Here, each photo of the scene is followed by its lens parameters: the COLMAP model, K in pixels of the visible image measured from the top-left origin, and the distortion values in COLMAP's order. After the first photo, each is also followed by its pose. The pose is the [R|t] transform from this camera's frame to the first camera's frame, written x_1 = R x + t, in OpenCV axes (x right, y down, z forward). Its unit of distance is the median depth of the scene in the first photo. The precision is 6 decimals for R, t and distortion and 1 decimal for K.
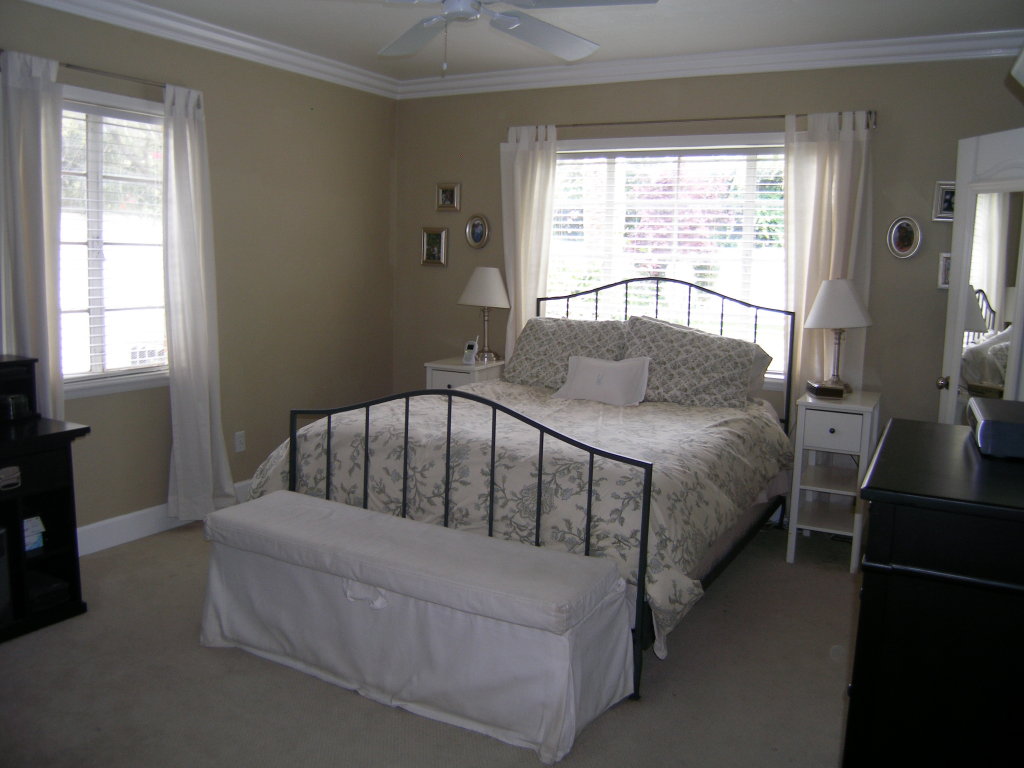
lens RADIAL K [[838.8, 0, 517.7], [0, 838.8, 361.2], [0, 0, 1]] dist [-0.095955, 0.012338]
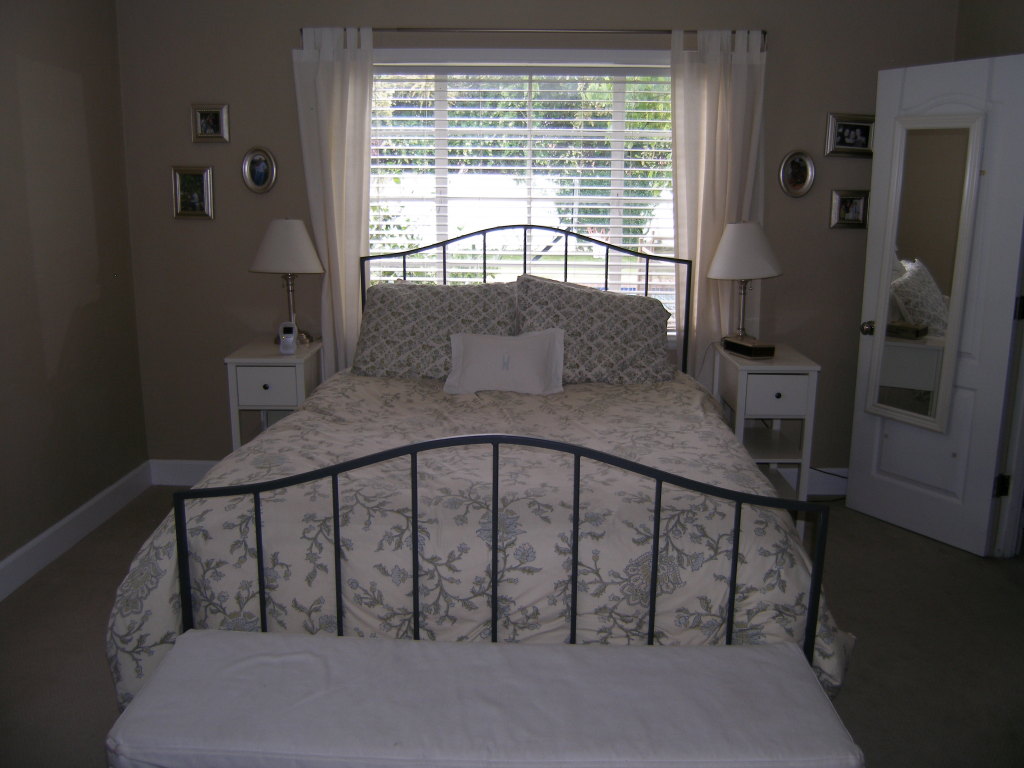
lens RADIAL K [[838.8, 0, 517.7], [0, 838.8, 361.2], [0, 0, 1]] dist [-0.095955, 0.012338]
pose [[0.887367, -0.112165, 0.447212, -0.305684], [0.072082, 0.991780, 0.105721, -0.077607], [-0.455394, -0.061577, 0.888158, 0.377717]]
